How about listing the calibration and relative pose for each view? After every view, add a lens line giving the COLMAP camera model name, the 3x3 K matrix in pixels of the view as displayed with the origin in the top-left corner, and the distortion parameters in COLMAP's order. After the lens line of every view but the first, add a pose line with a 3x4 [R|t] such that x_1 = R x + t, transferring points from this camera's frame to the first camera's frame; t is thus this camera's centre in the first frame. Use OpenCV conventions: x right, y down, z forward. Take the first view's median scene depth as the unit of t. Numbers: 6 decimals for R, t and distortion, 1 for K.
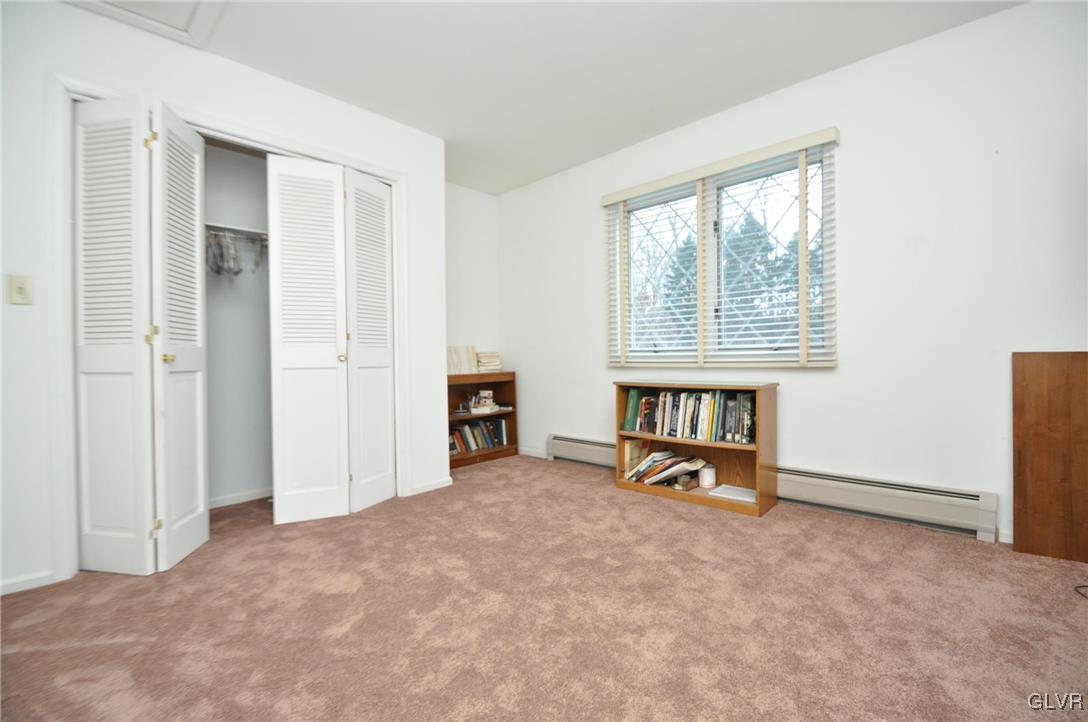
lens RADIAL K [[477.9, 0, 552.0], [0, 477.9, 361.4], [0, 0, 1]] dist [0.003799, -0.001803]
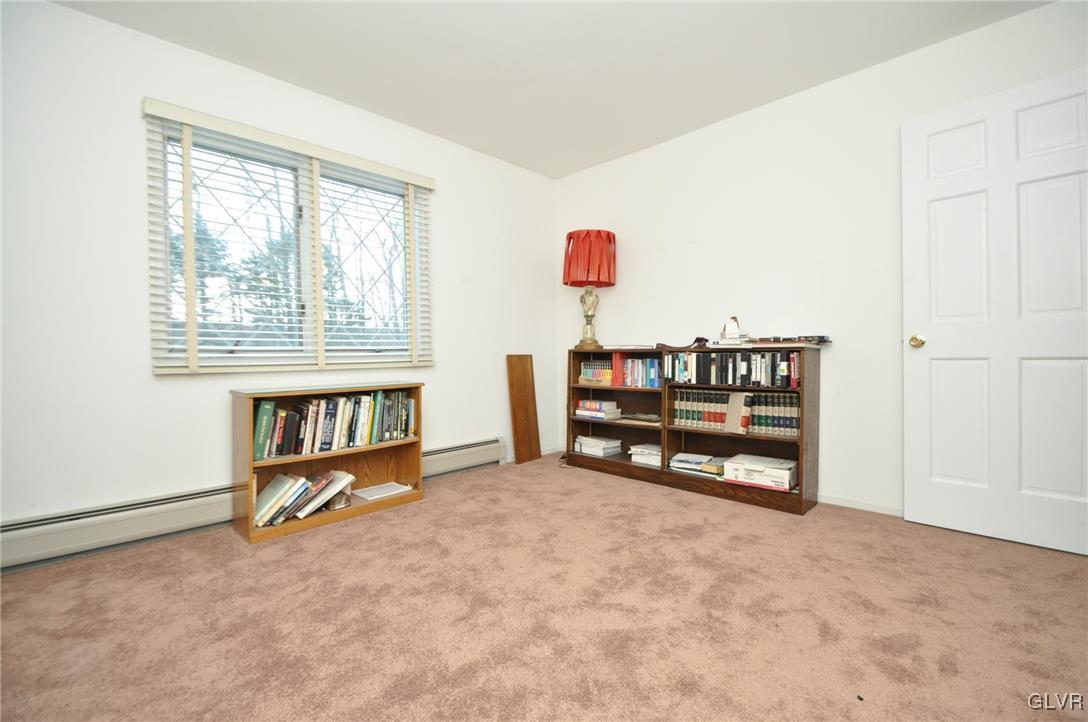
lens RADIAL K [[477.9, 0, 551.8], [0, 477.9, 358.6], [0, 0, 1]] dist [0.003799, -0.001803]
pose [[0.024314, 0.004856, 0.999693, -0.607153], [0.021135, 0.999762, -0.005371, 0.005585], [-0.999481, 0.021259, 0.024205, 0.582555]]
